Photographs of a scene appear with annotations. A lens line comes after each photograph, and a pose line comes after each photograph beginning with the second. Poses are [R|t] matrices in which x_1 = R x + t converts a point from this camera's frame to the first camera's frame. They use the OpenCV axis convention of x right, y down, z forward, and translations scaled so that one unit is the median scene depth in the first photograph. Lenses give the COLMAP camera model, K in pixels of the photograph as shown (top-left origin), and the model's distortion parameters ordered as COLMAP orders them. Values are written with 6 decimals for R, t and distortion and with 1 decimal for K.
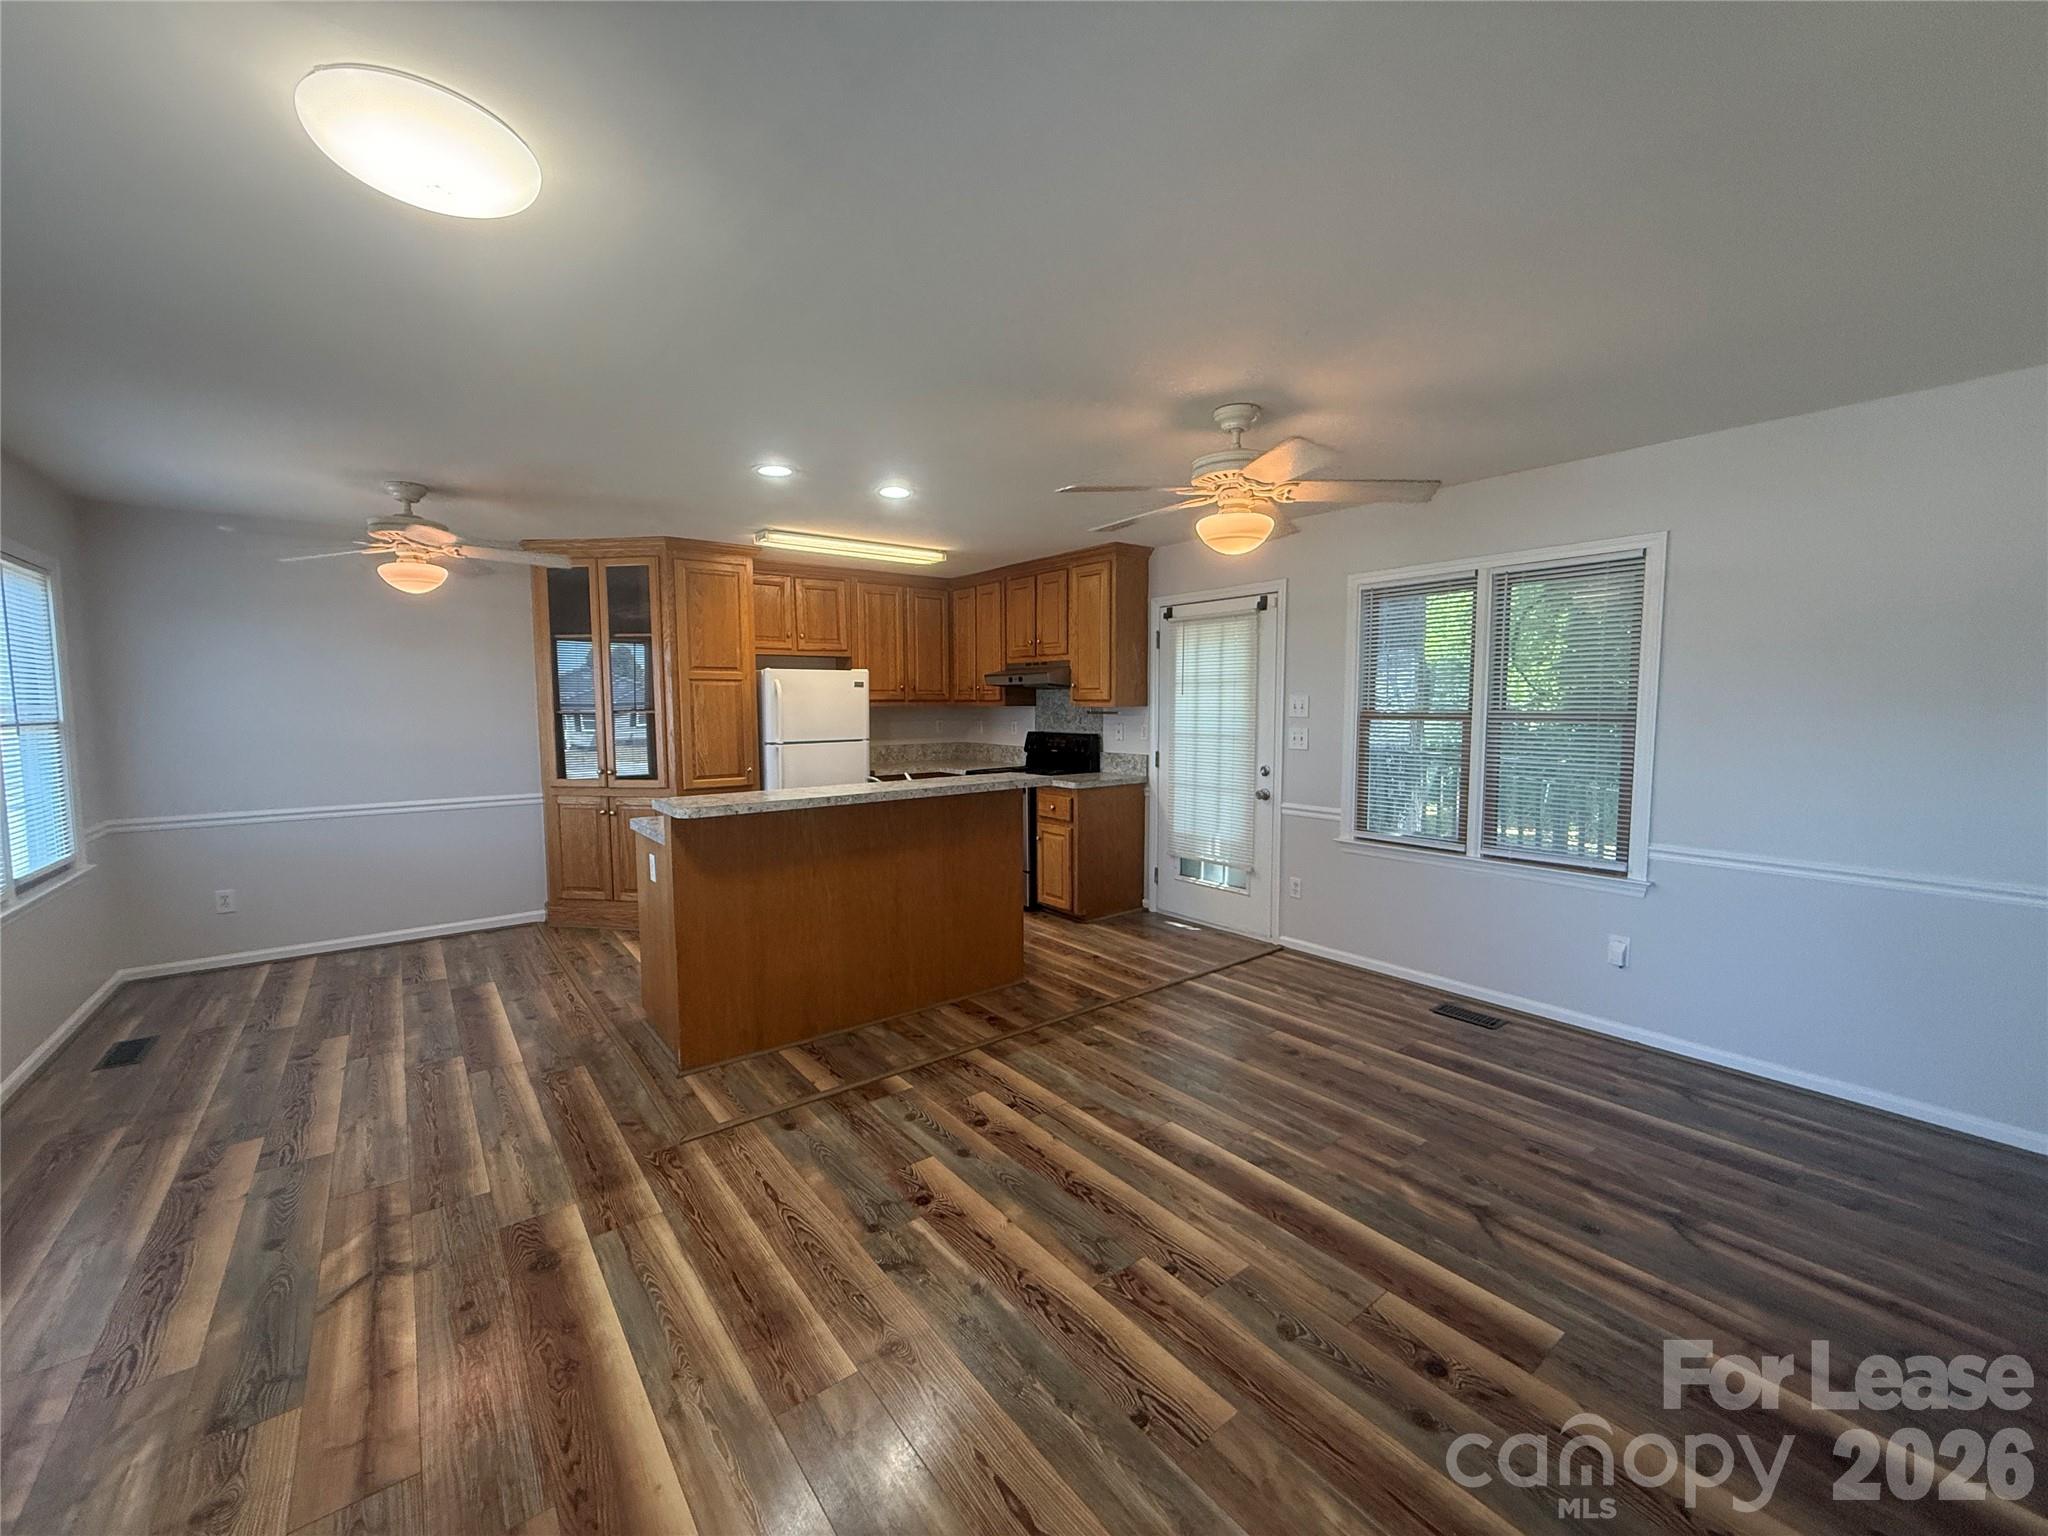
lens RADIAL K [[815.5, 0, 1024.4], [0, 815.5, 765.1], [0, 0, 1]] dist [0.000018, 0.000433]
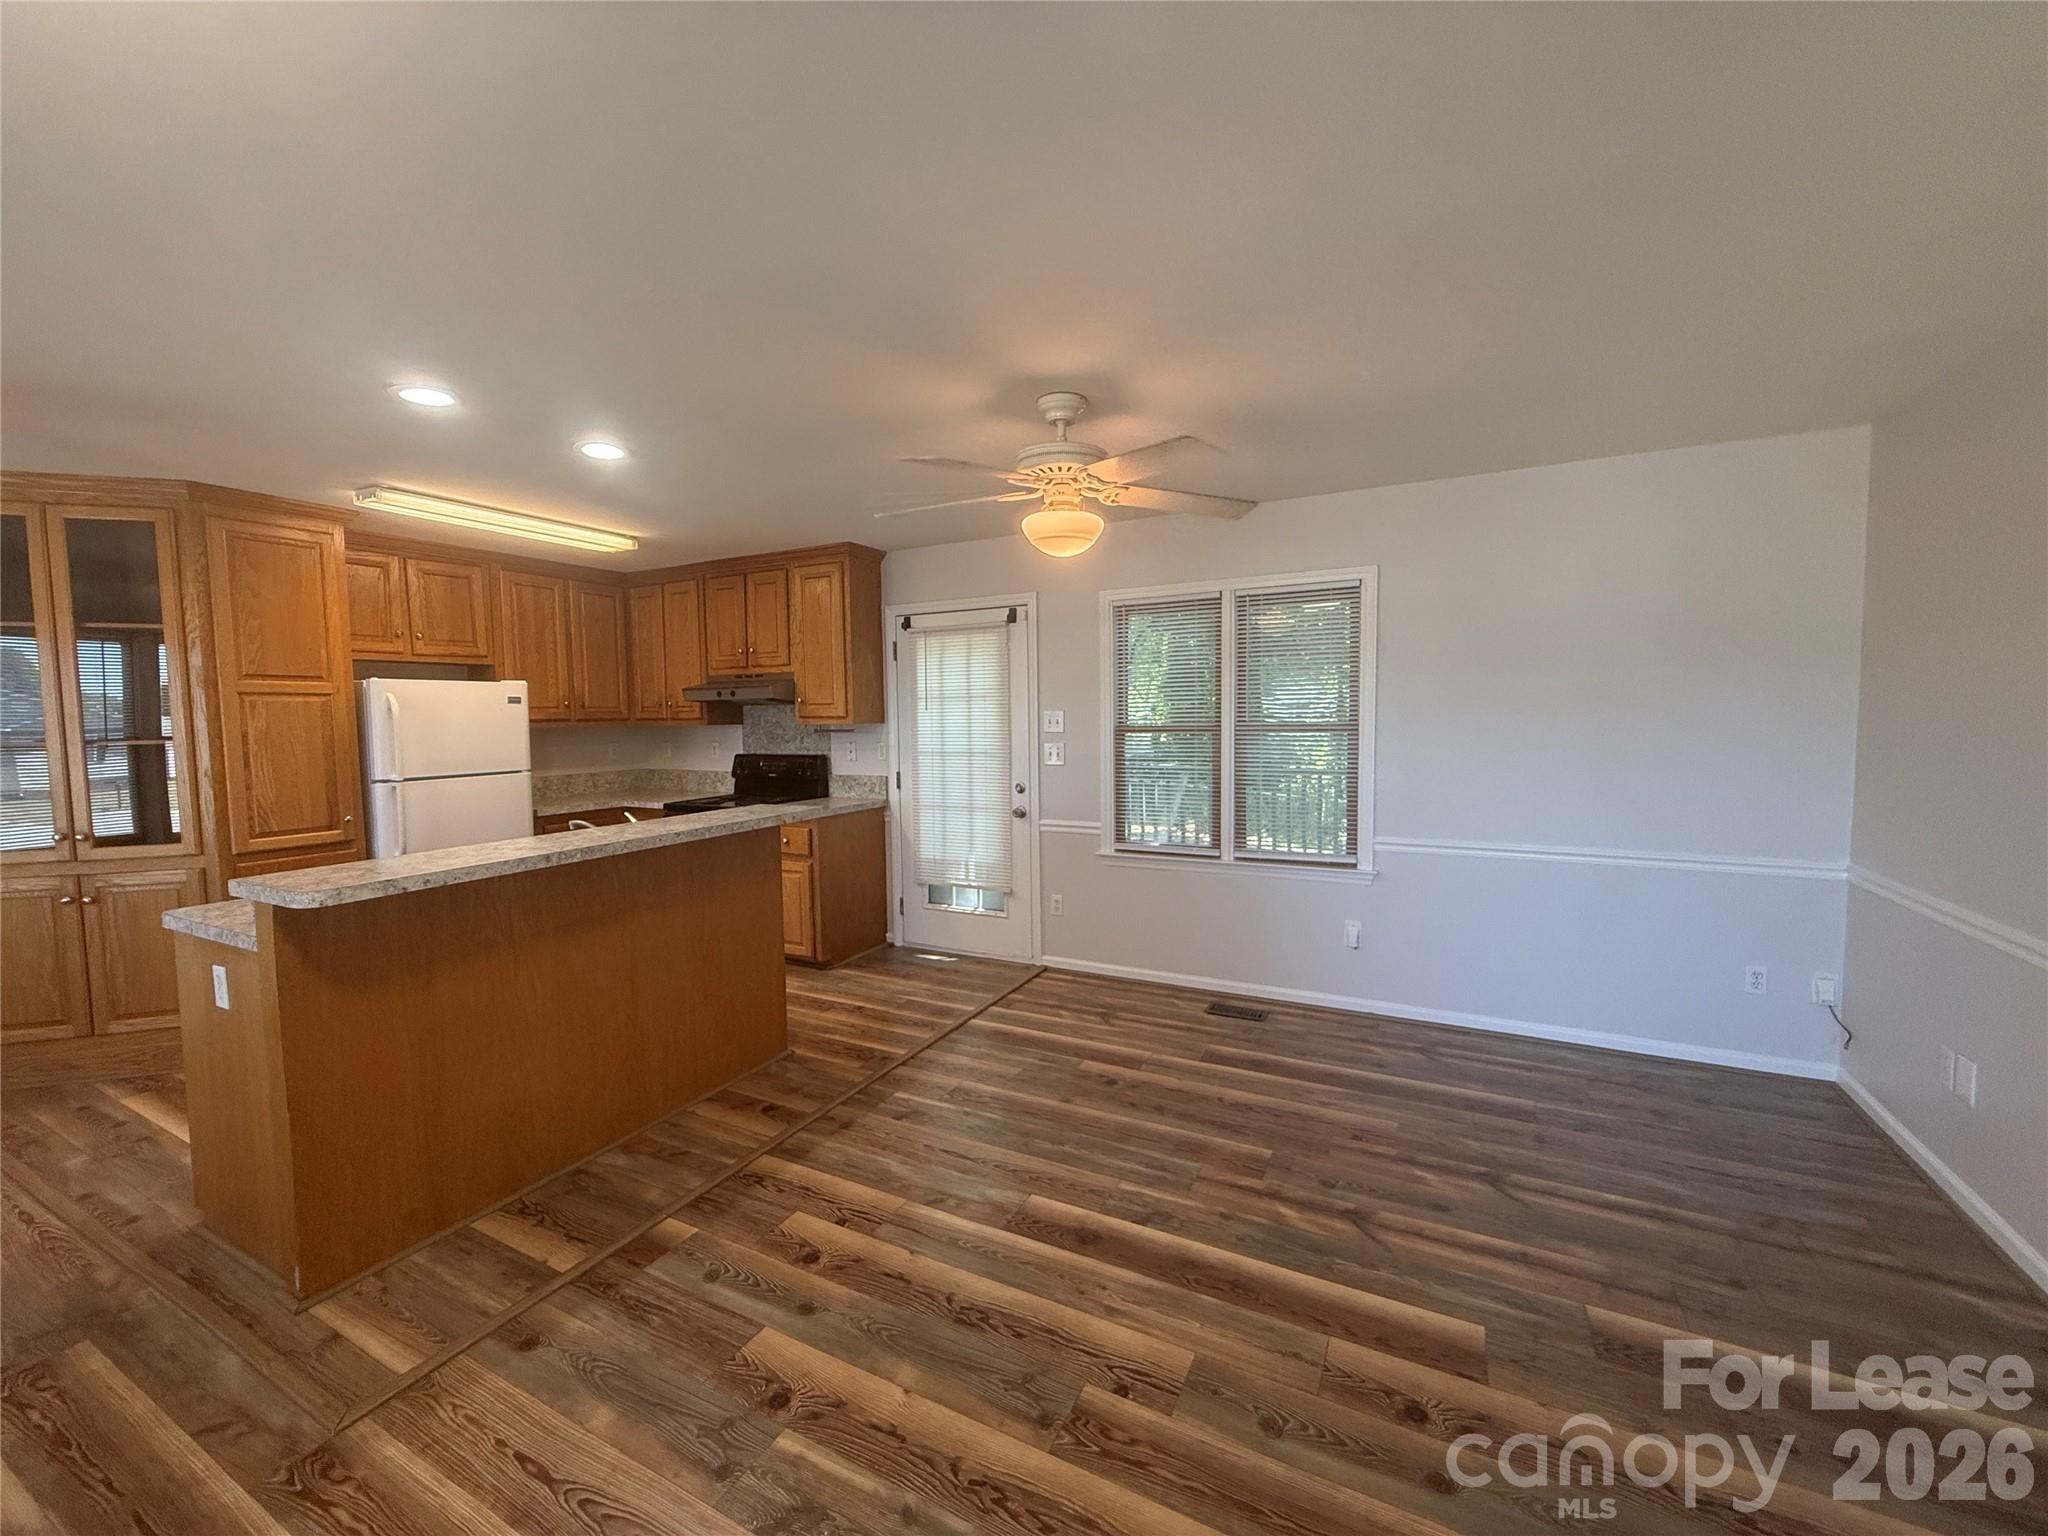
lens RADIAL K [[815.5, 0, 1023.8], [0, 815.5, 765.0], [0, 0, 1]] dist [0.000018, 0.000433]
pose [[0.909099, -0.034938, 0.415112, -0.126178], [0.043423, 0.998996, -0.011015, -0.011303], [-0.414311, 0.028039, 0.909704, 0.137085]]
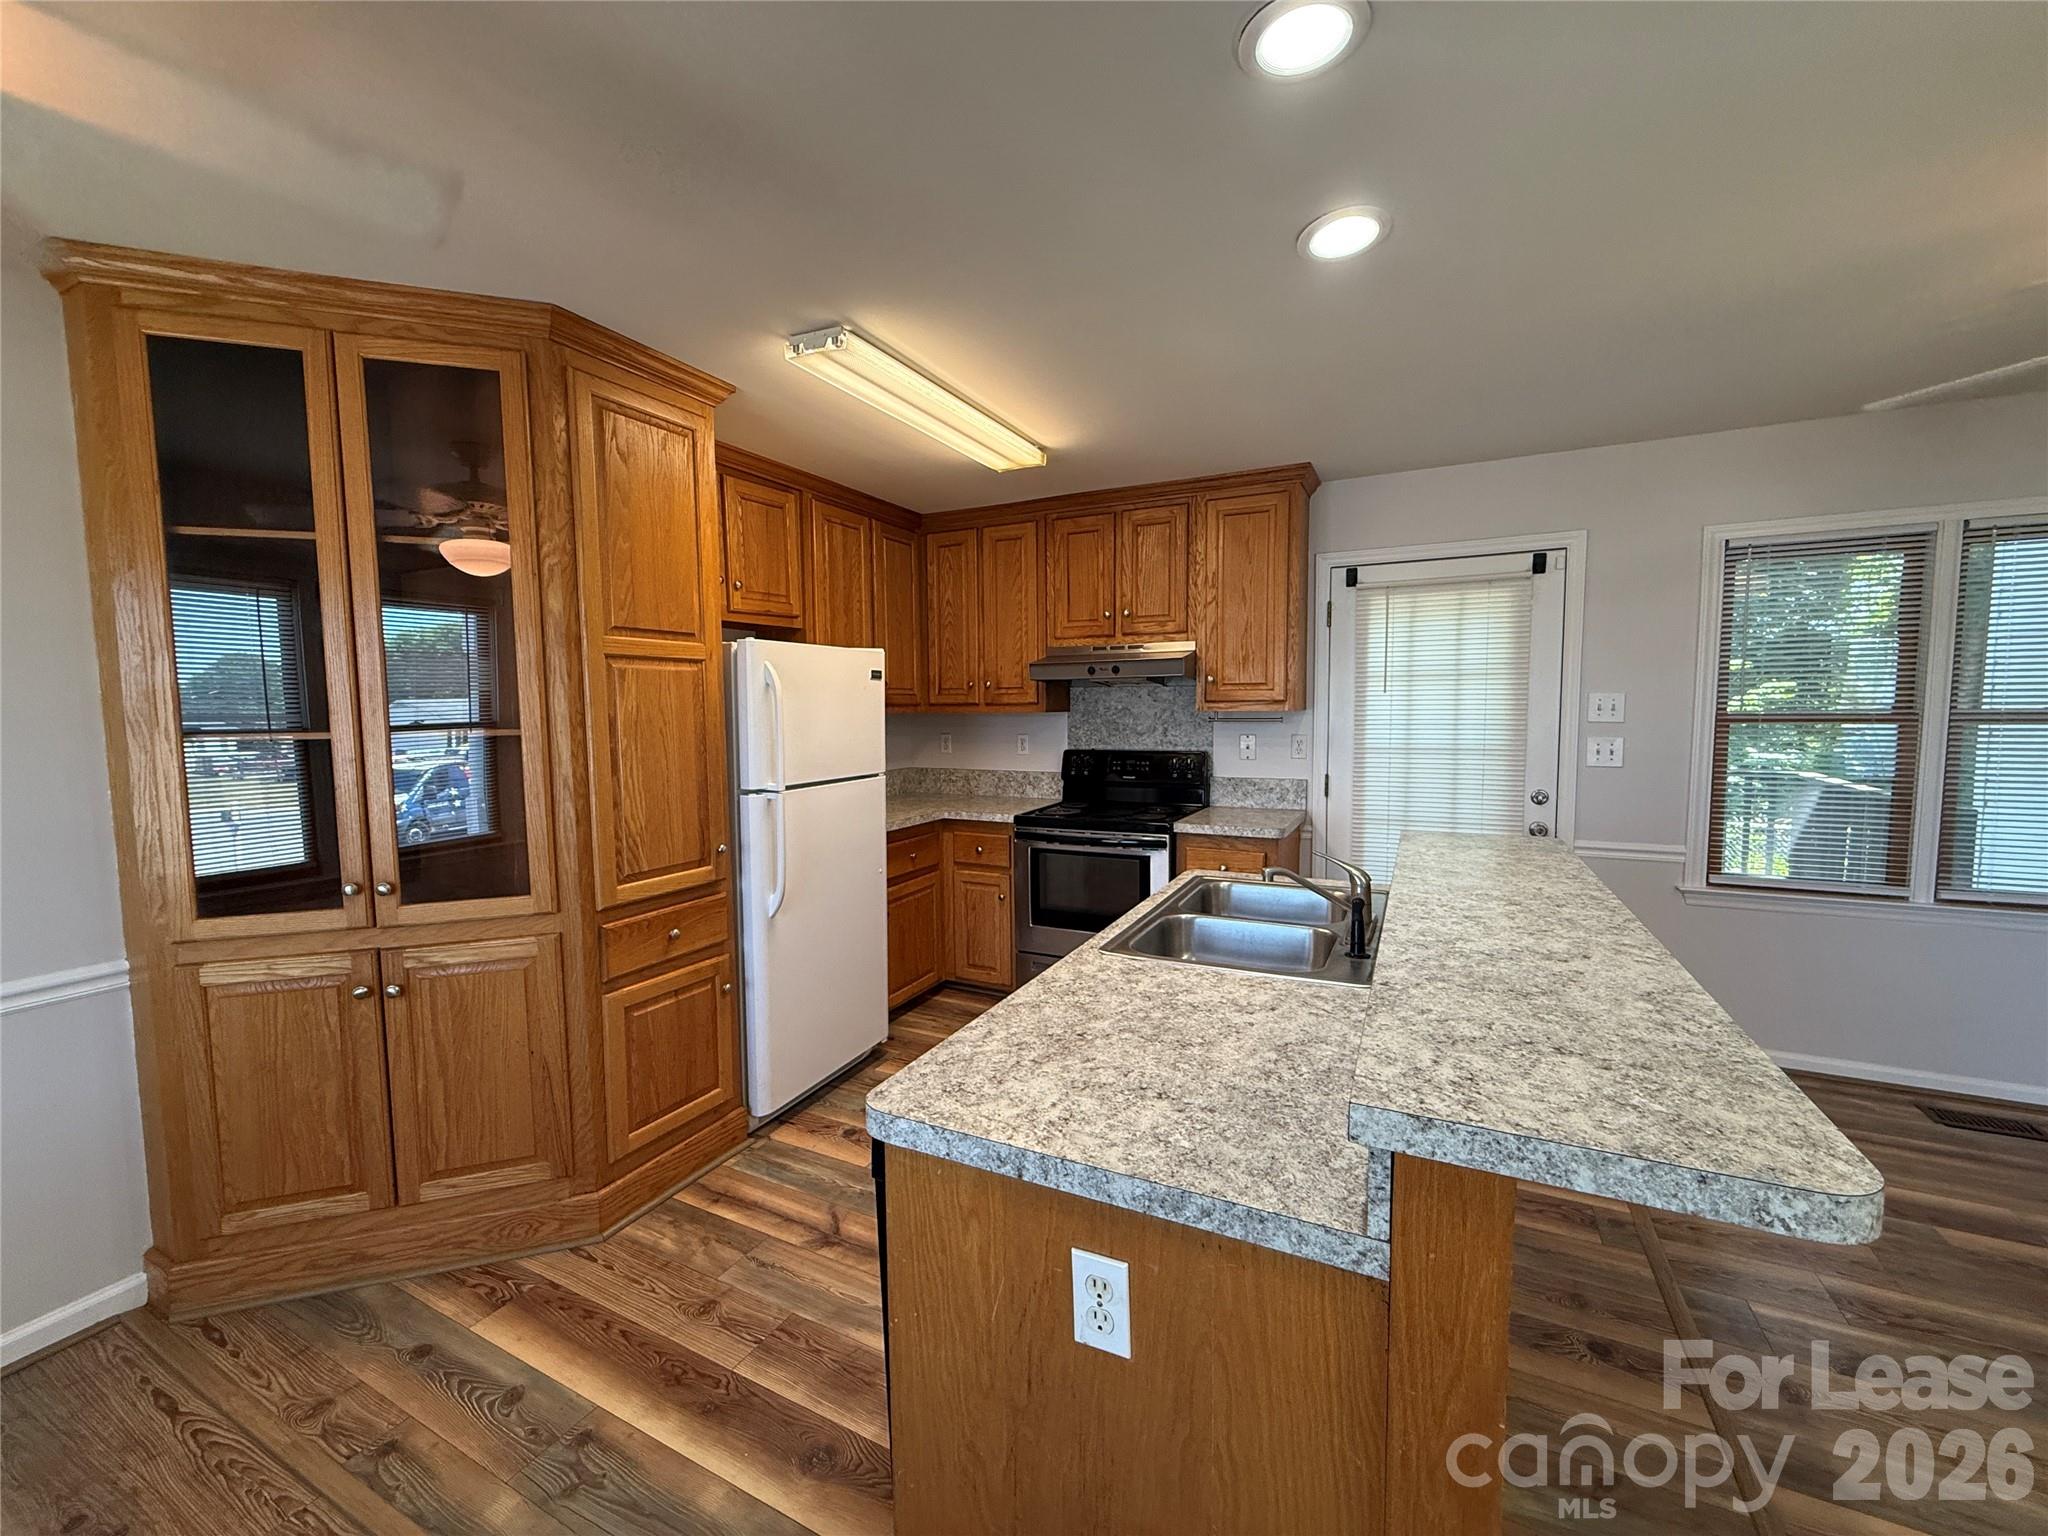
lens RADIAL K [[815.5, 0, 1023.9], [0, 815.5, 765.3], [0, 0, 1]] dist [0.000018, 0.000433]
pose [[0.900746, -0.037495, 0.432725, -0.516856], [0.041376, 0.999144, 0.000448, -0.049129], [-0.432372, 0.017501, 0.901526, 0.665775]]
